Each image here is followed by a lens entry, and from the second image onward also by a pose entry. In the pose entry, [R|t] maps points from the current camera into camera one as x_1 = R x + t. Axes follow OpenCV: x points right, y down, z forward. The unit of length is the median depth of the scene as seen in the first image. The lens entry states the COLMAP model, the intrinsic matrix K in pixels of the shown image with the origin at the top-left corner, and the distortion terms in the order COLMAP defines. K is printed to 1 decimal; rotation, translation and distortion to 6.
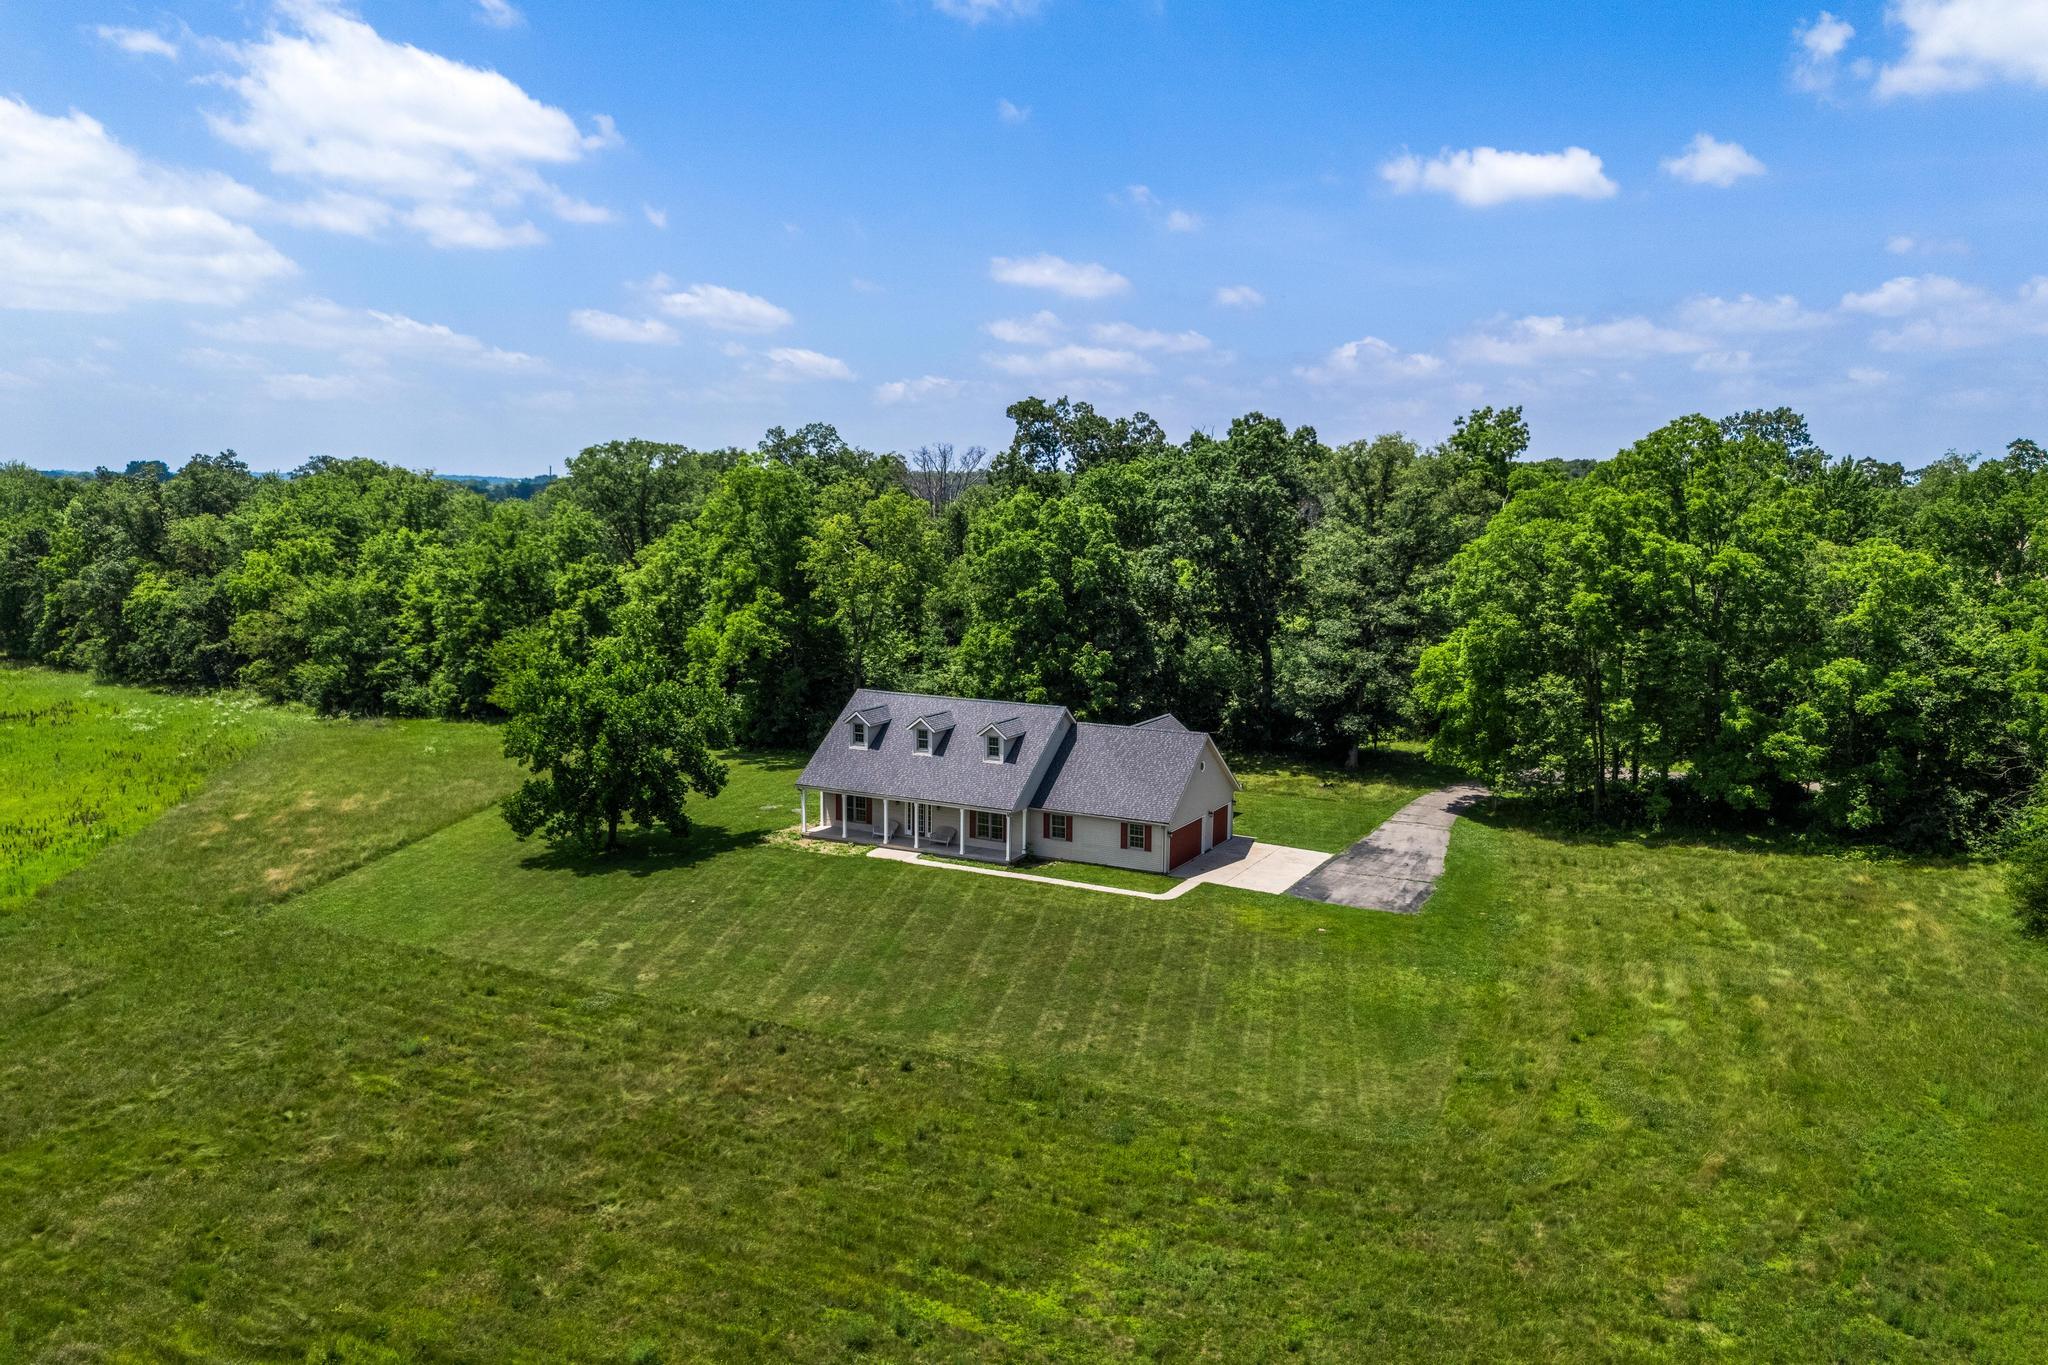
lens RADIAL K [[1533.7, 0, 1033.2], [0, 1533.7, 627.7], [0, 0, 1]] dist [0.097322, -0.099686]
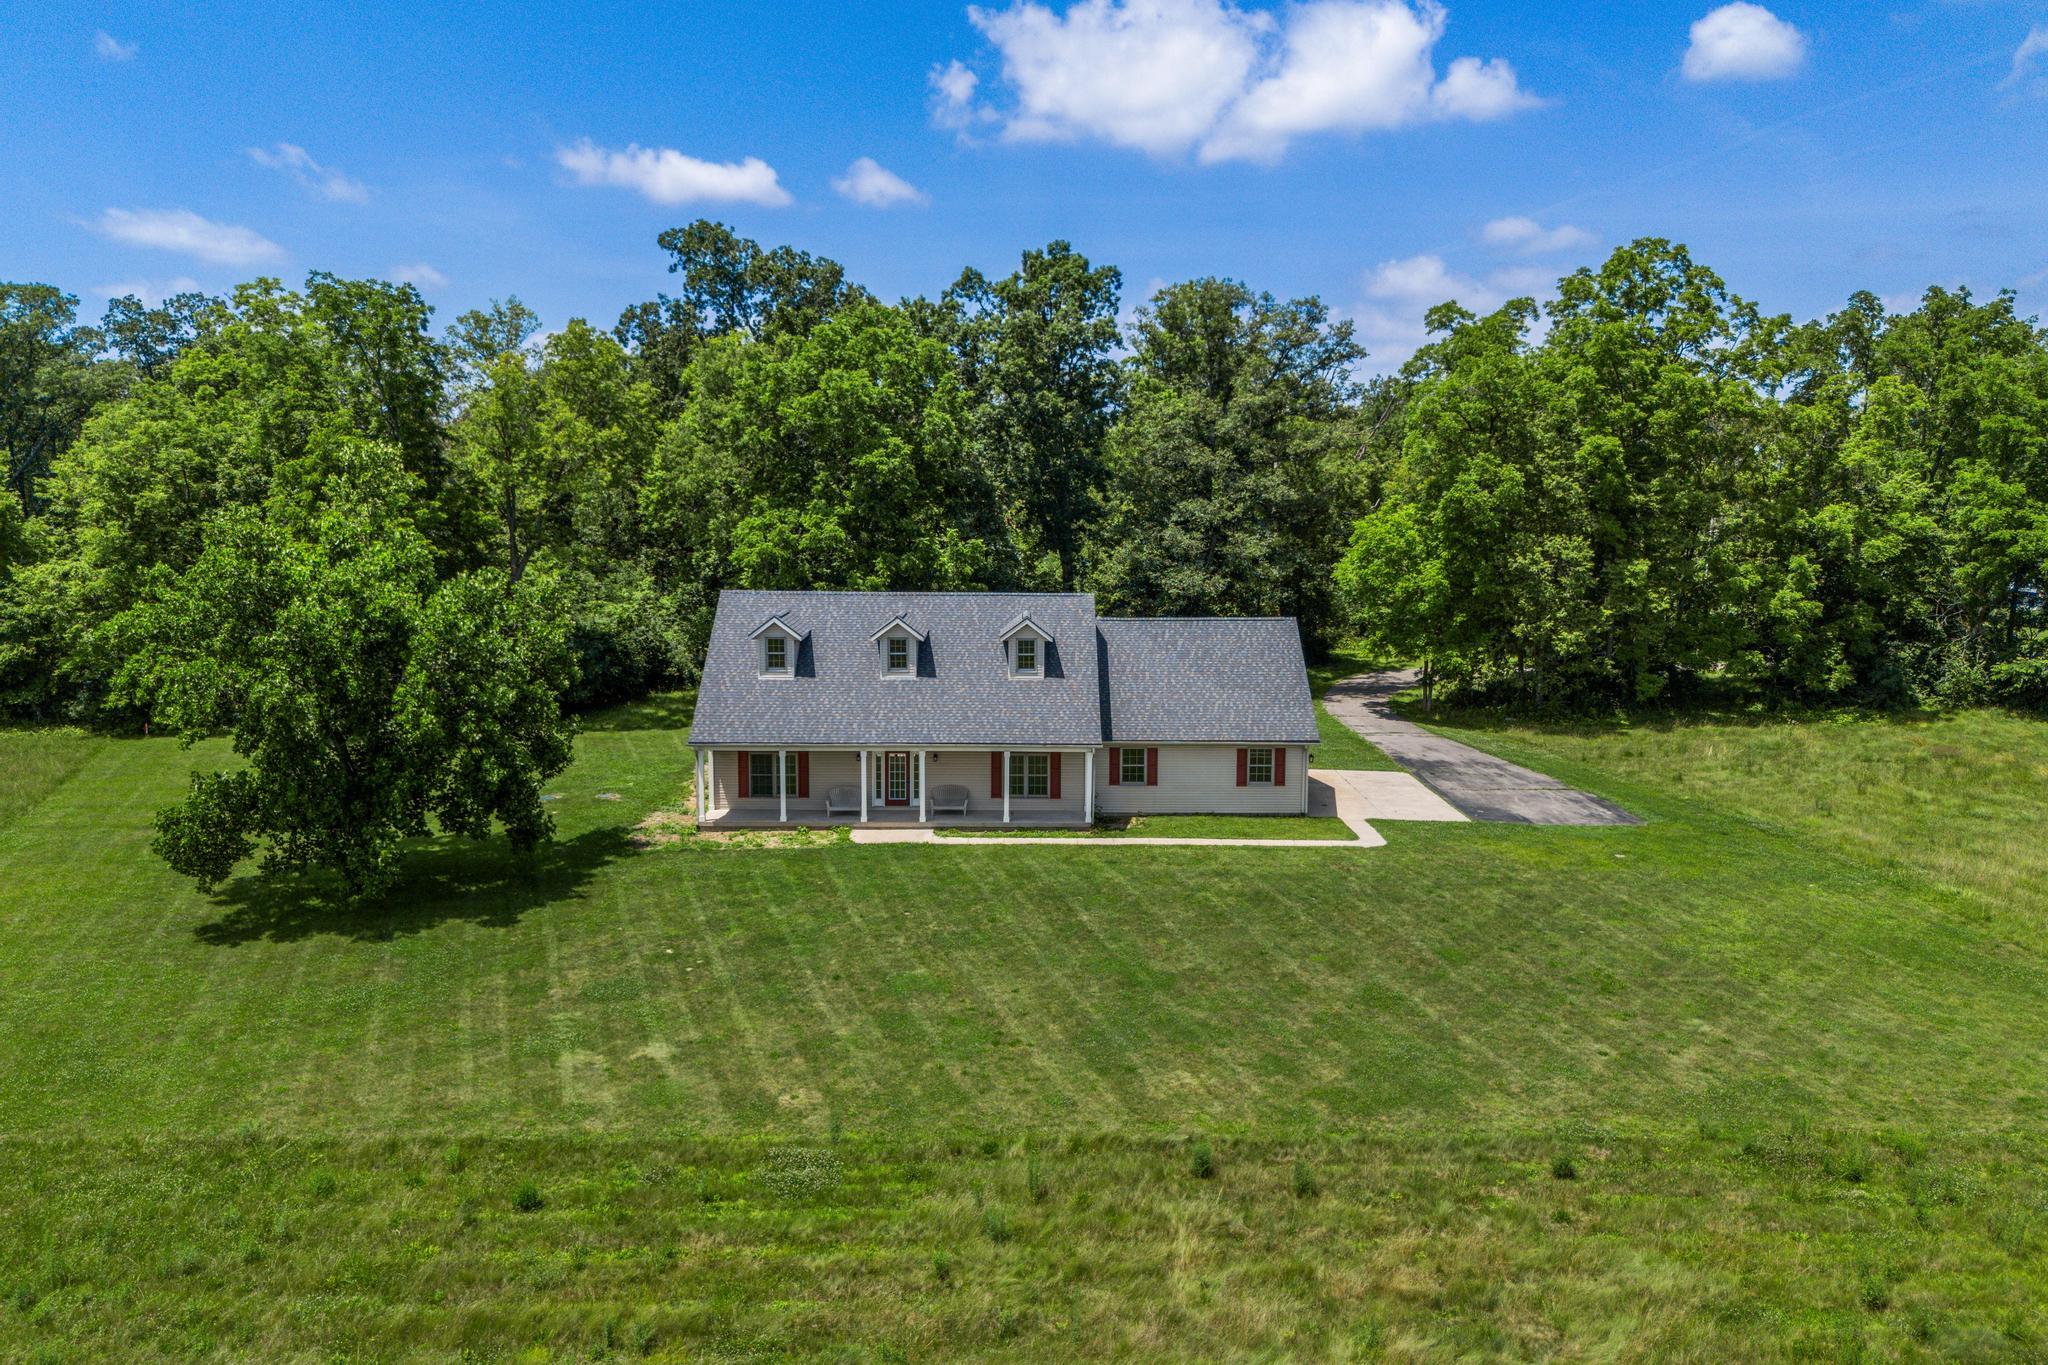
lens RADIAL K [[1533.7, 0, 1033.2], [0, 1533.7, 627.7], [0, 0, 1]] dist [0.097322, -0.099686]
pose [[0.878445, -0.048533, 0.475372, -0.332130], [0.046785, 0.998784, 0.015516, 0.055794], [-0.475547, 0.008610, 0.879648, 0.421456]]
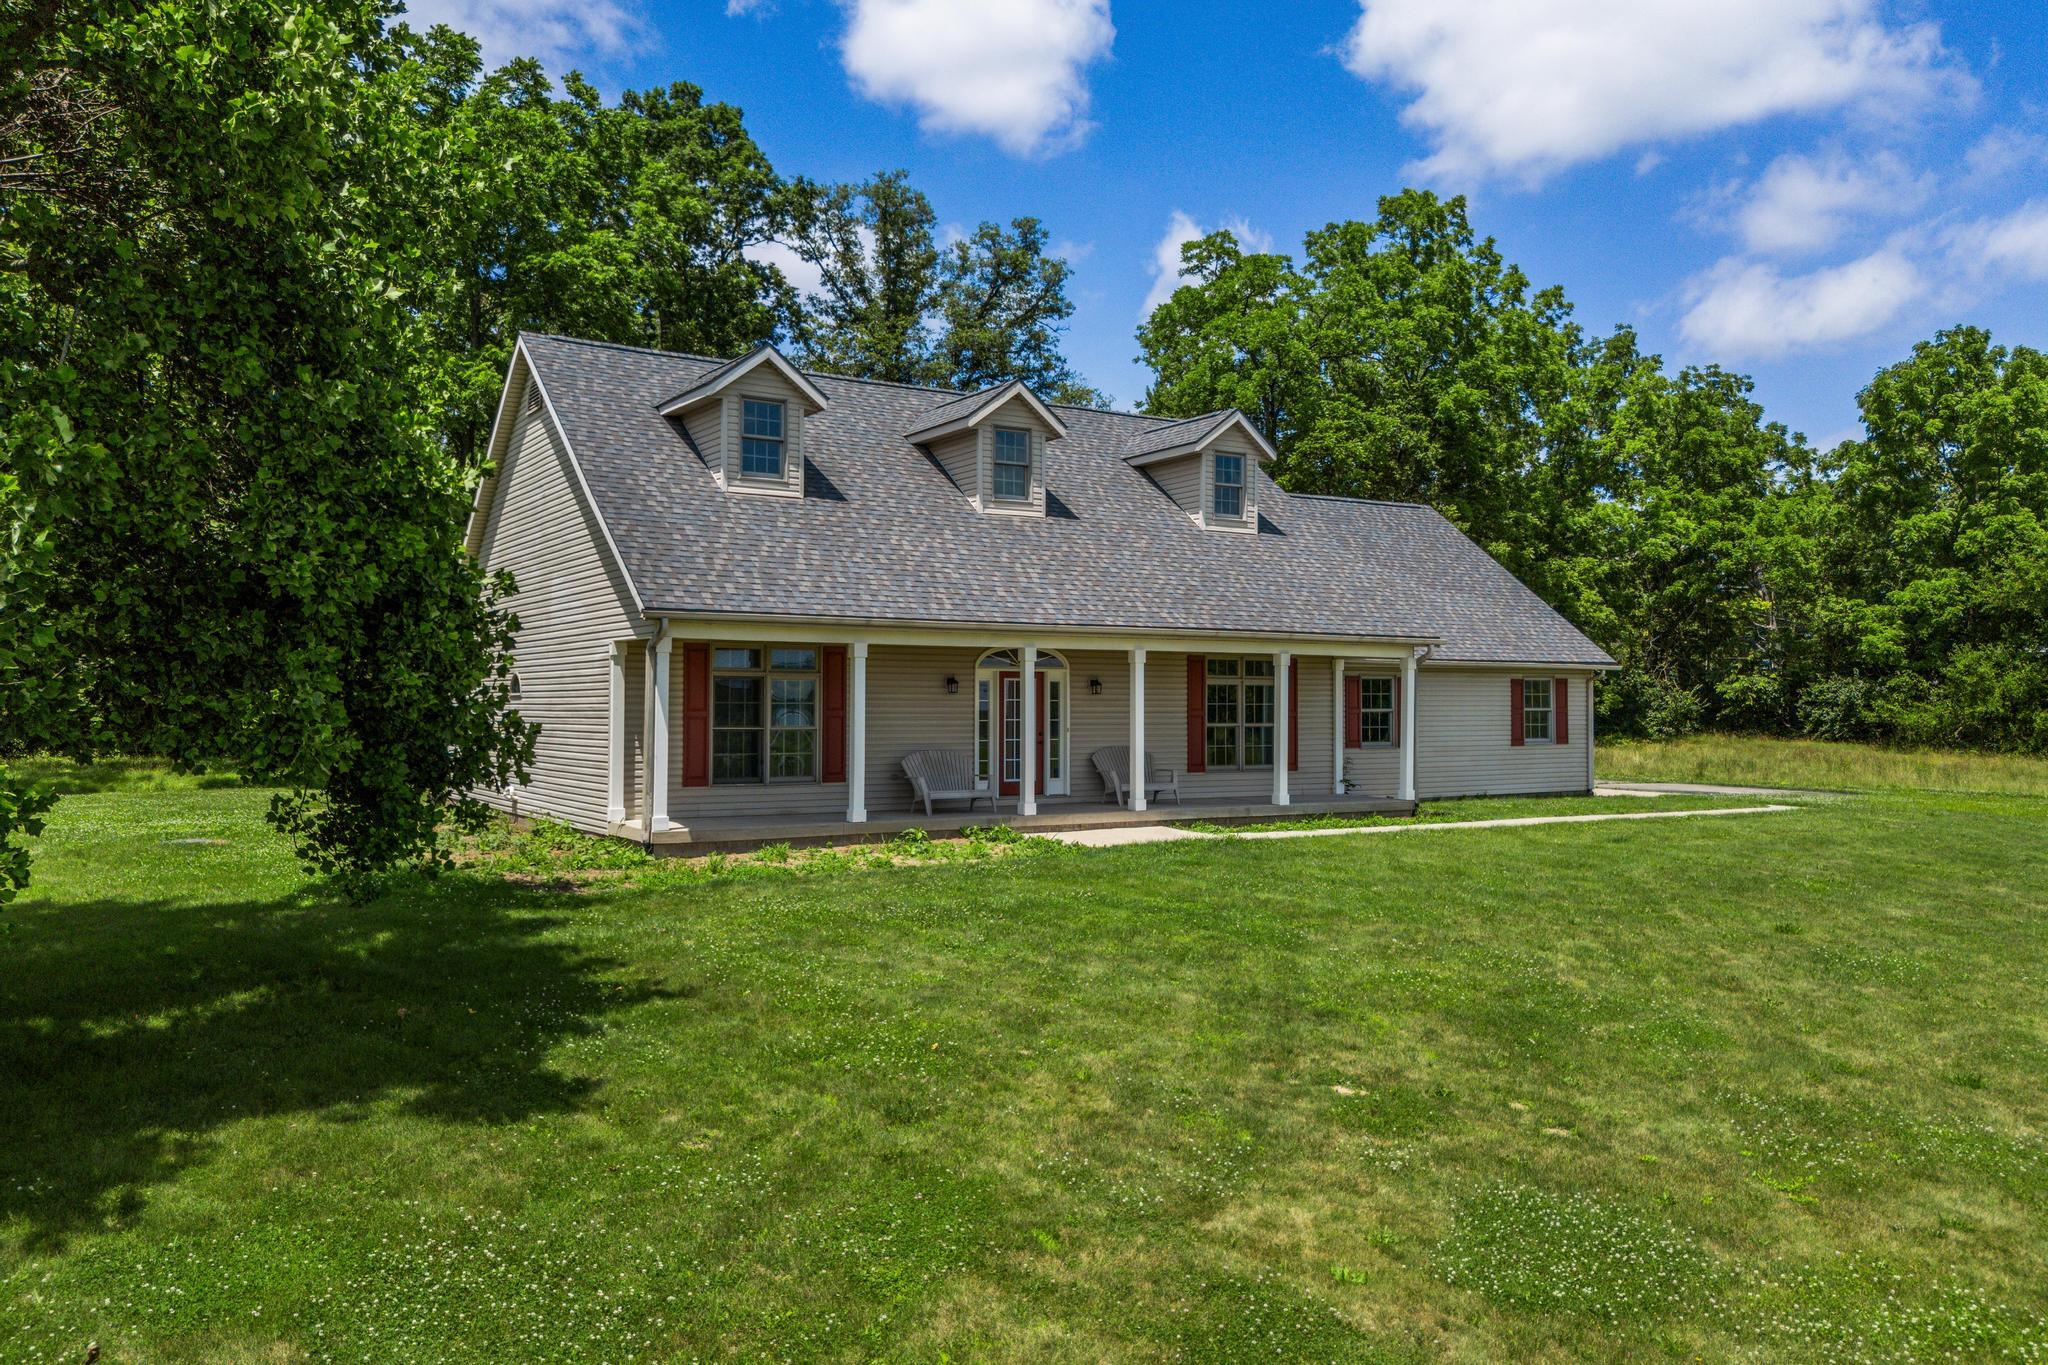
lens RADIAL K [[1522.7, 0, 1031.7], [0, 1522.7, 682.5], [0, 0, 1]] dist [0.070060, -0.087168]
pose [[0.496123, 0.006039, 0.868231, -0.328555], [0.084715, 0.994868, -0.055327, 0.133330], [-0.864109, 0.101001, 0.493066, 0.875895]]
